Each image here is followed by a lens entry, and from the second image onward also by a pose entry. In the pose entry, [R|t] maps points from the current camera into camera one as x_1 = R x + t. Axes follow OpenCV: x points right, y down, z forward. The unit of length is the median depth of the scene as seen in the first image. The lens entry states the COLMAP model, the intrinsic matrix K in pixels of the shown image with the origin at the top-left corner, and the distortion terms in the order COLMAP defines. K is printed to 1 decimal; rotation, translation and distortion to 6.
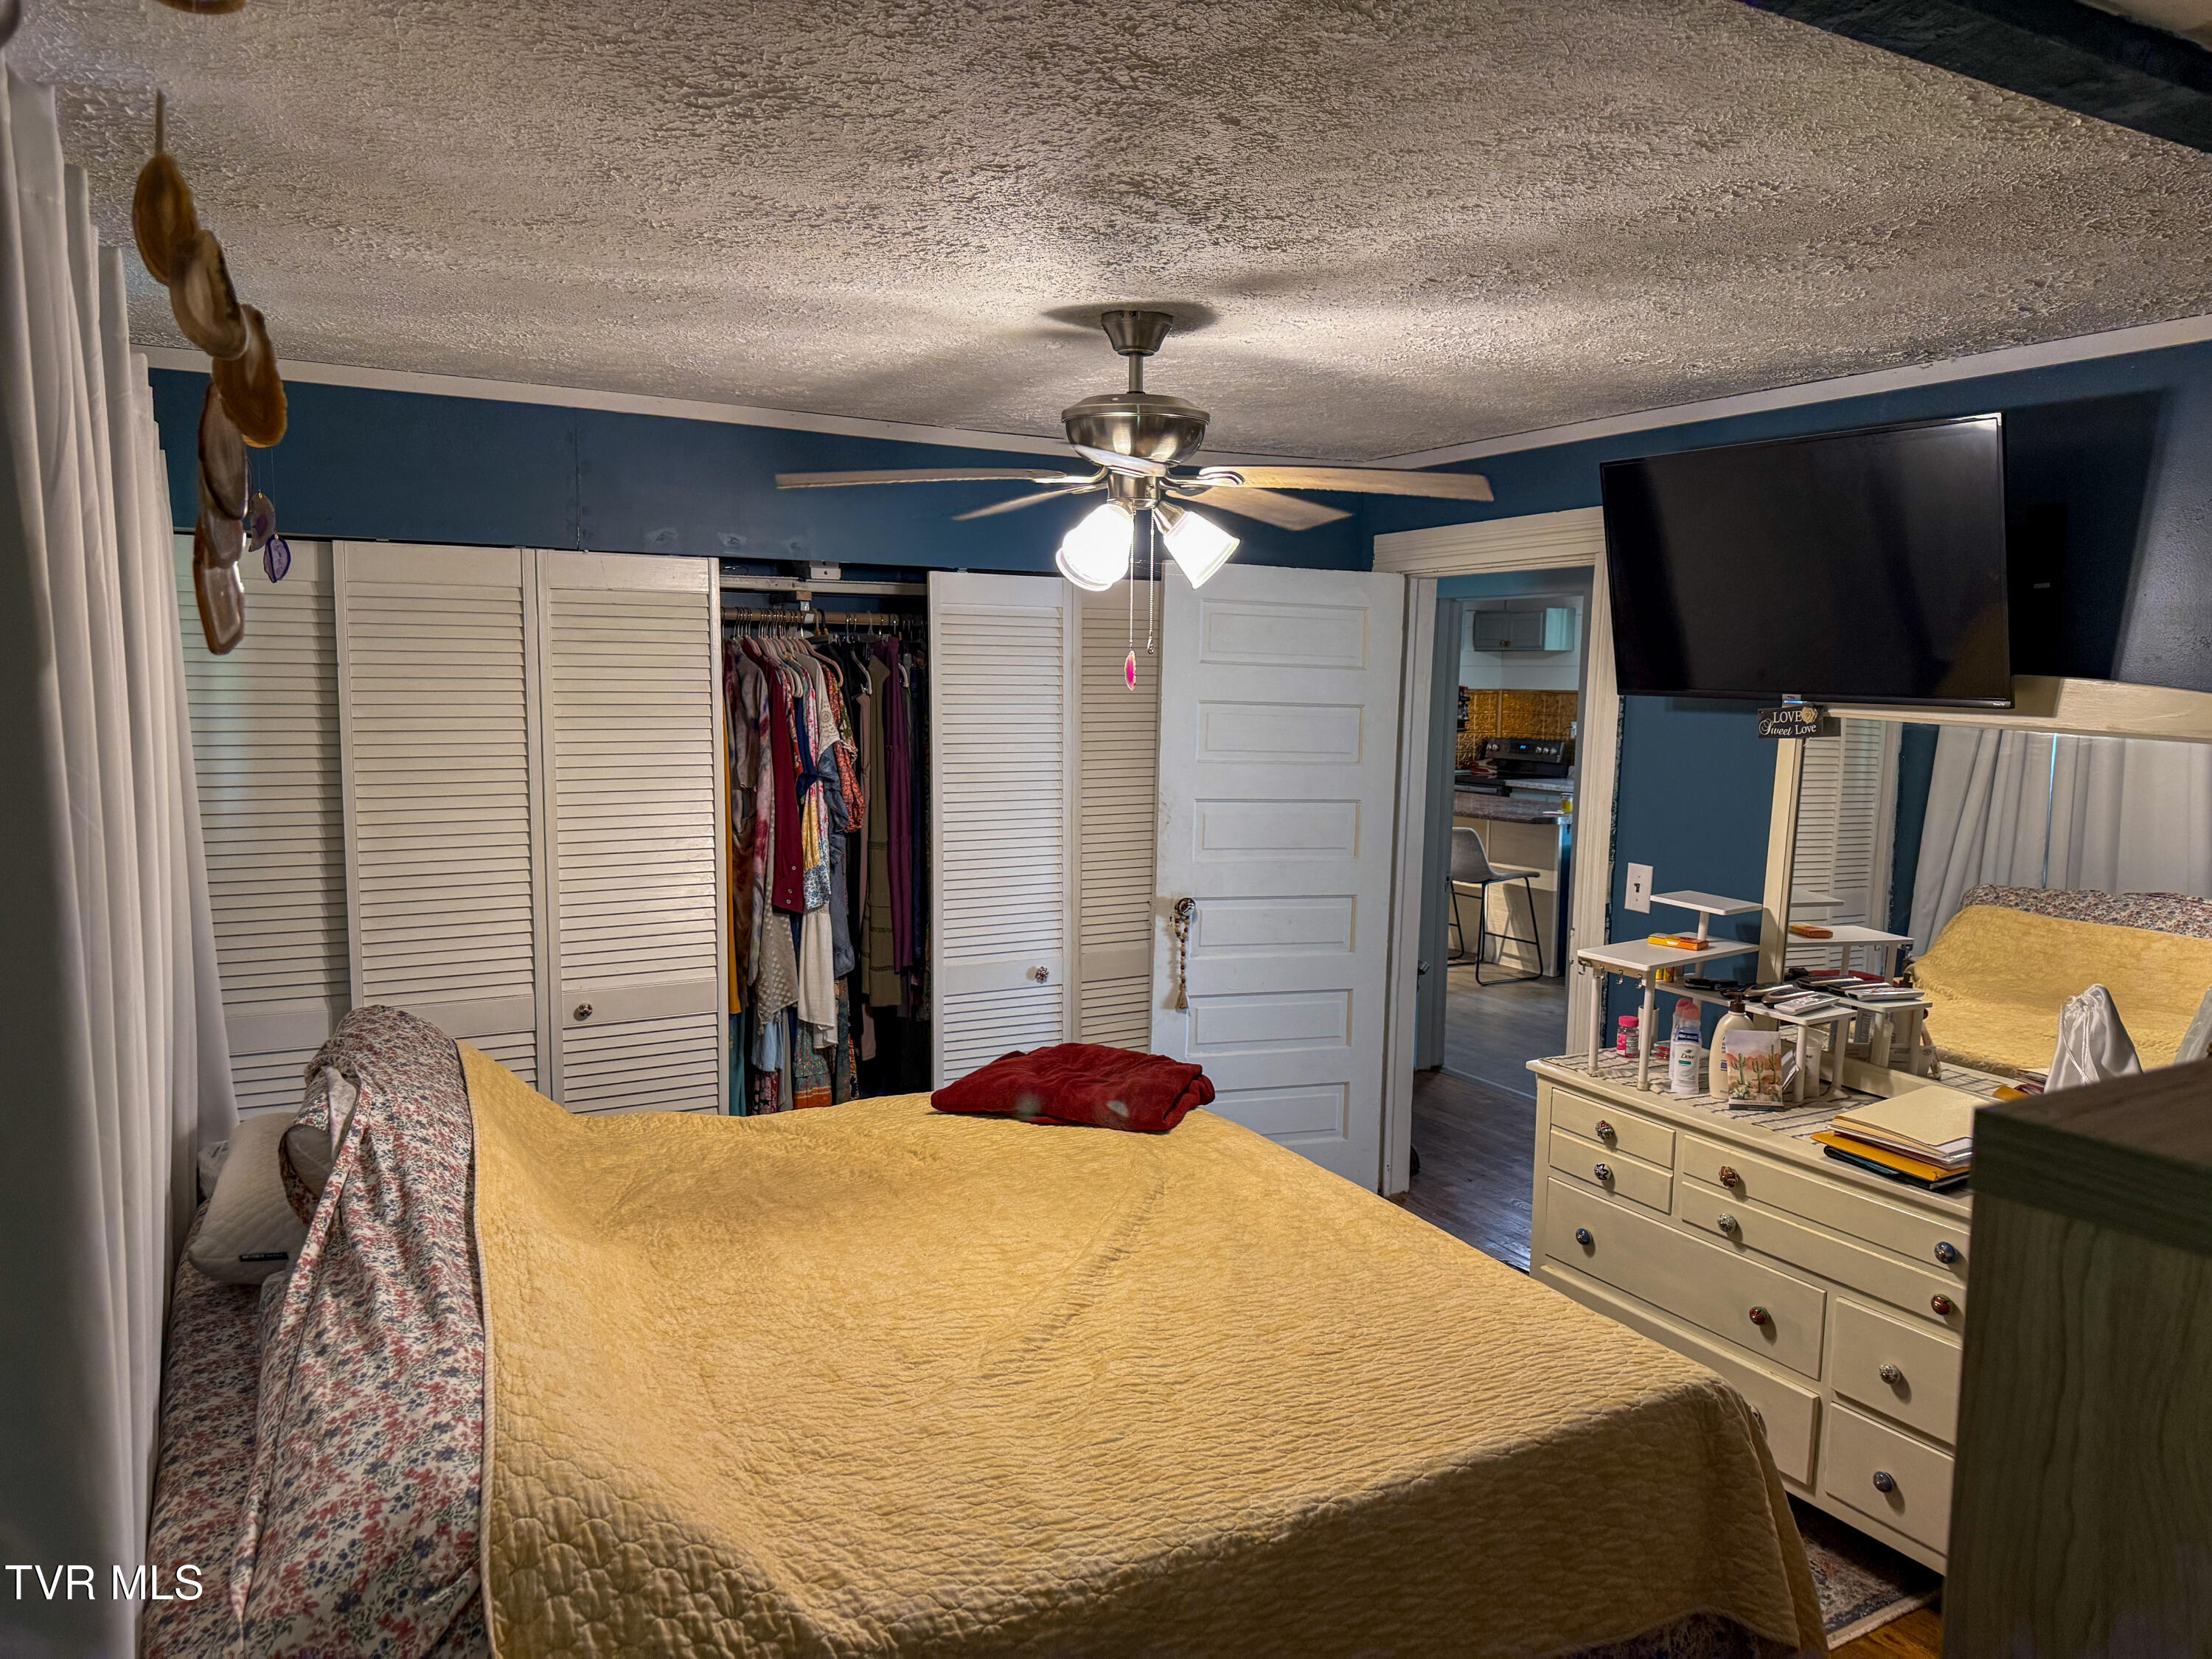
lens RADIAL K [[1561.6, 0, 1106.0], [0, 1561.6, 829.5], [0, 0, 1]] dist [-0.001963, -0.001283]
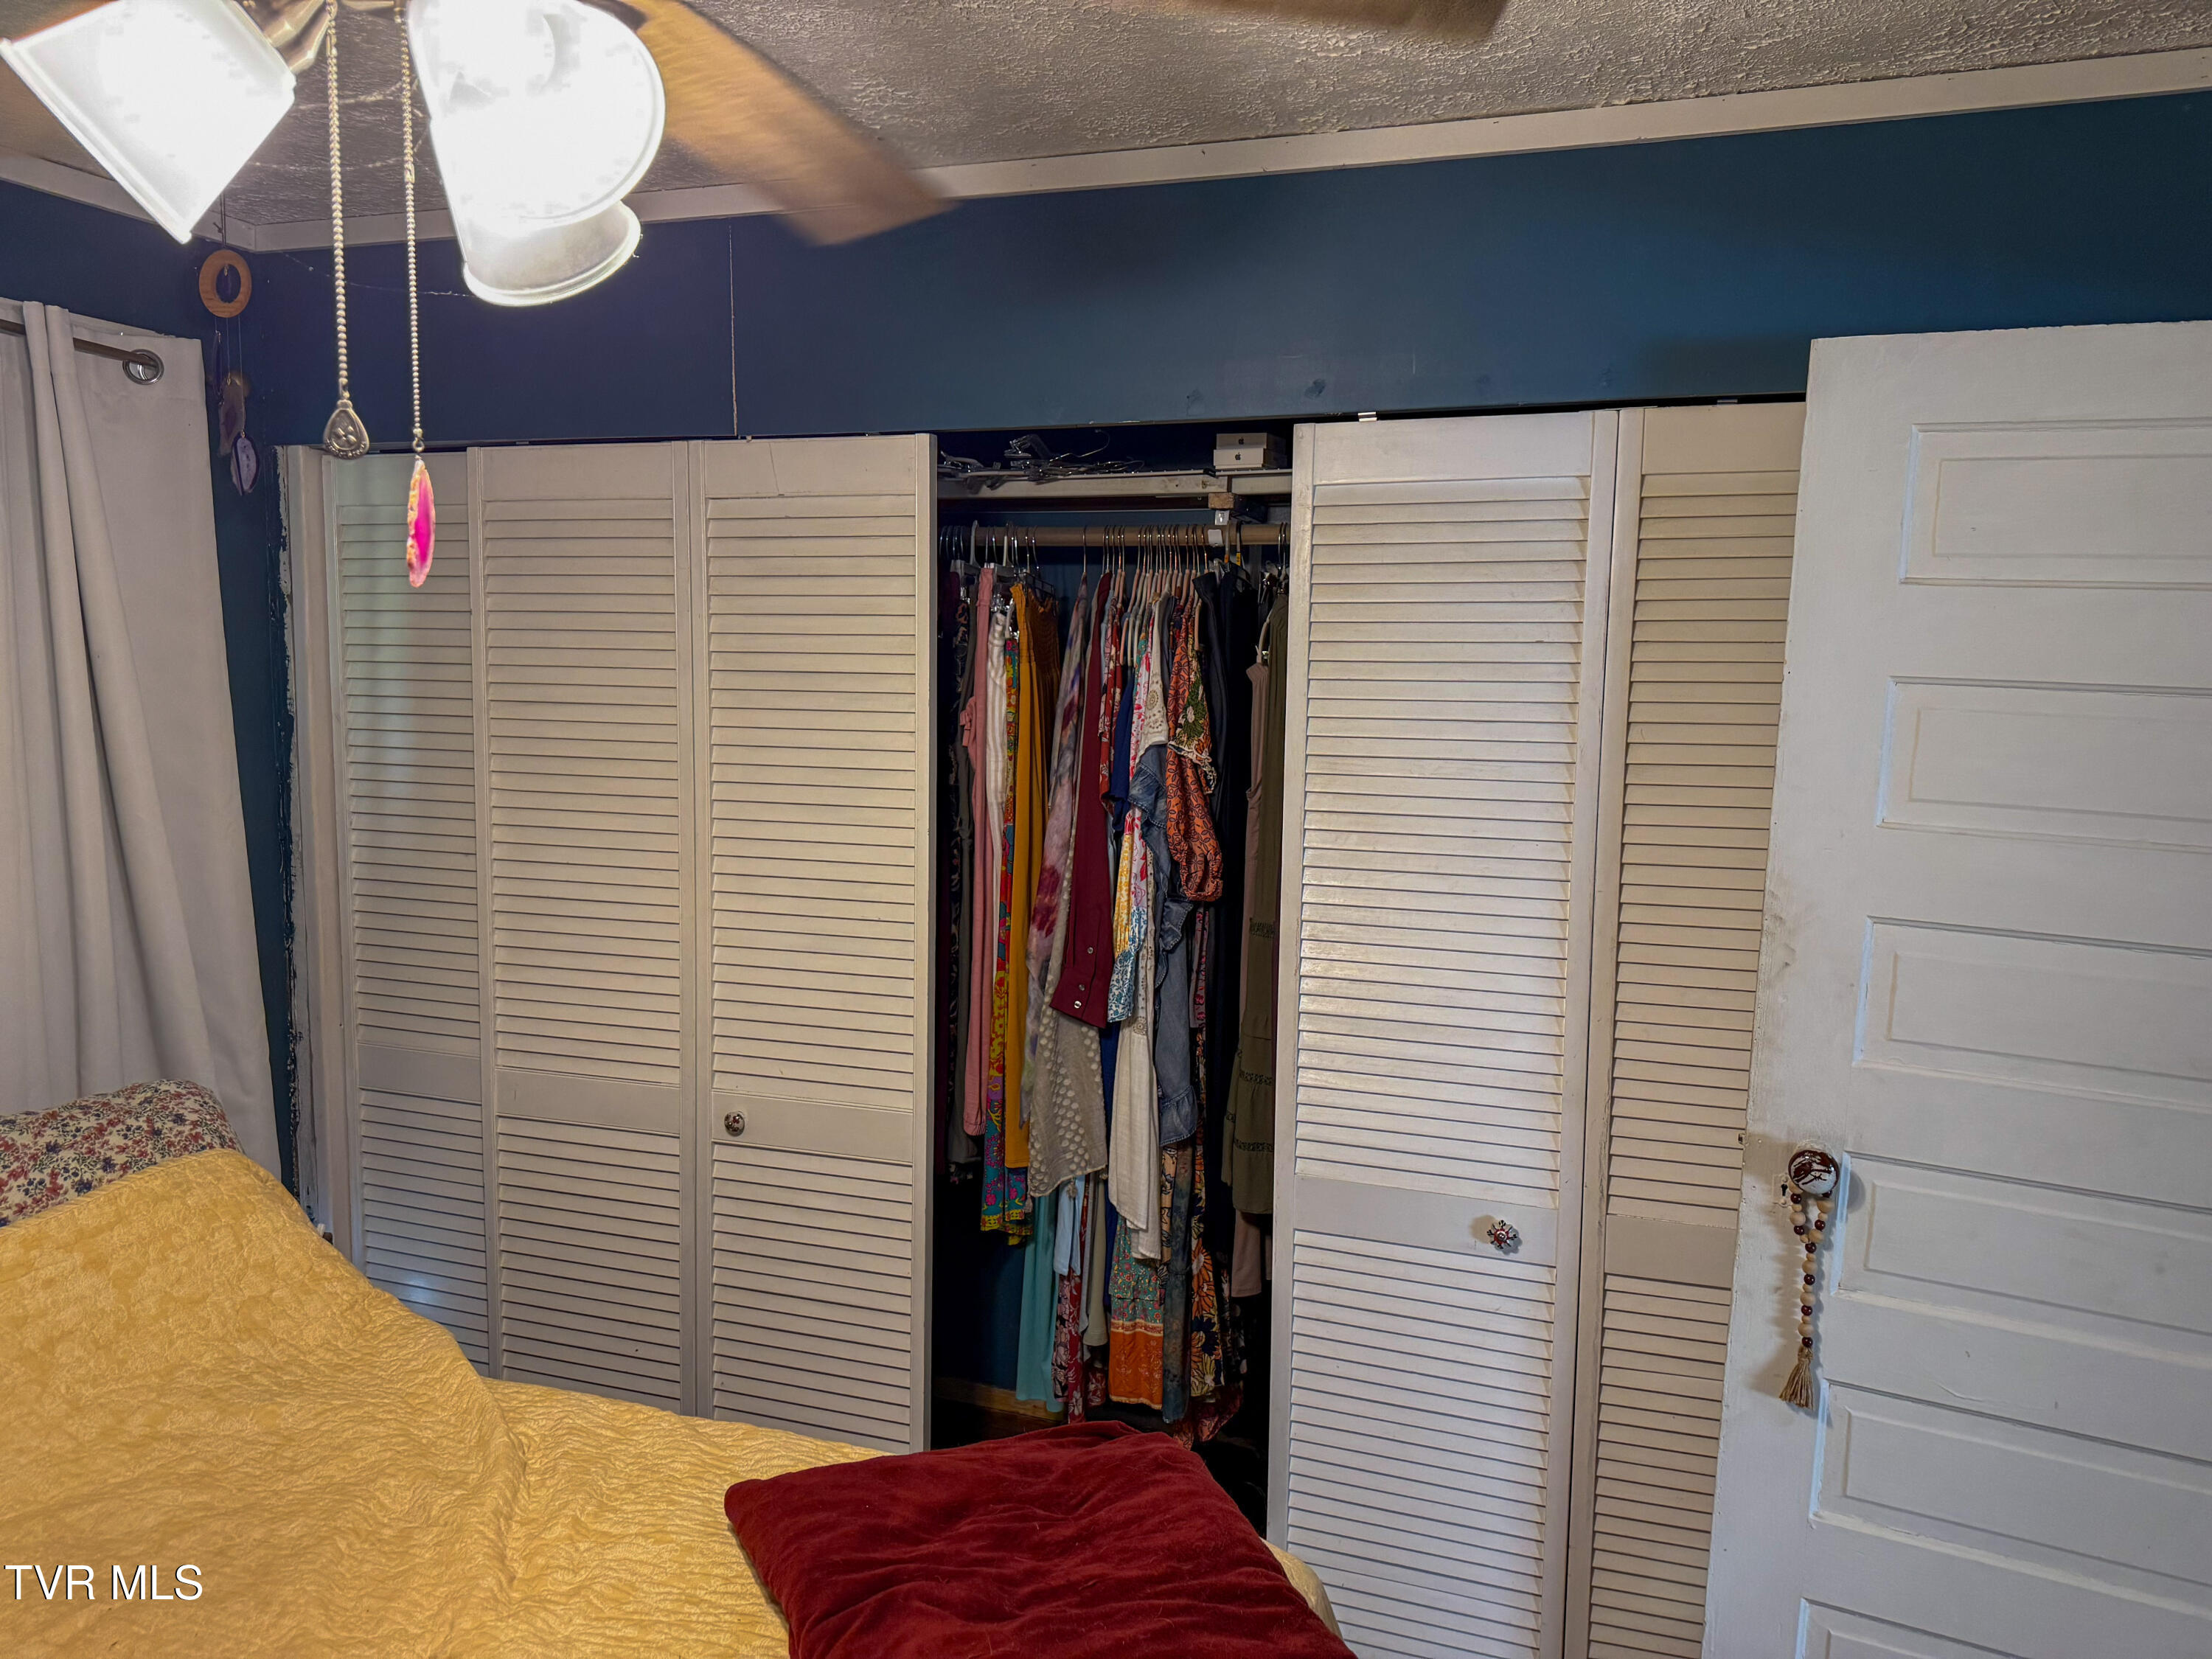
lens RADIAL K [[1514.7, 0, 1106.0], [0, 1514.7, 829.5], [0, 0, 1]] dist [0.006094, 0.000106]
pose [[0.666976, 0.076855, -0.741105, 0.225652], [-0.082443, 0.996171, 0.029110, -0.038758], [0.740504, 0.041683, 0.670758, 0.605407]]
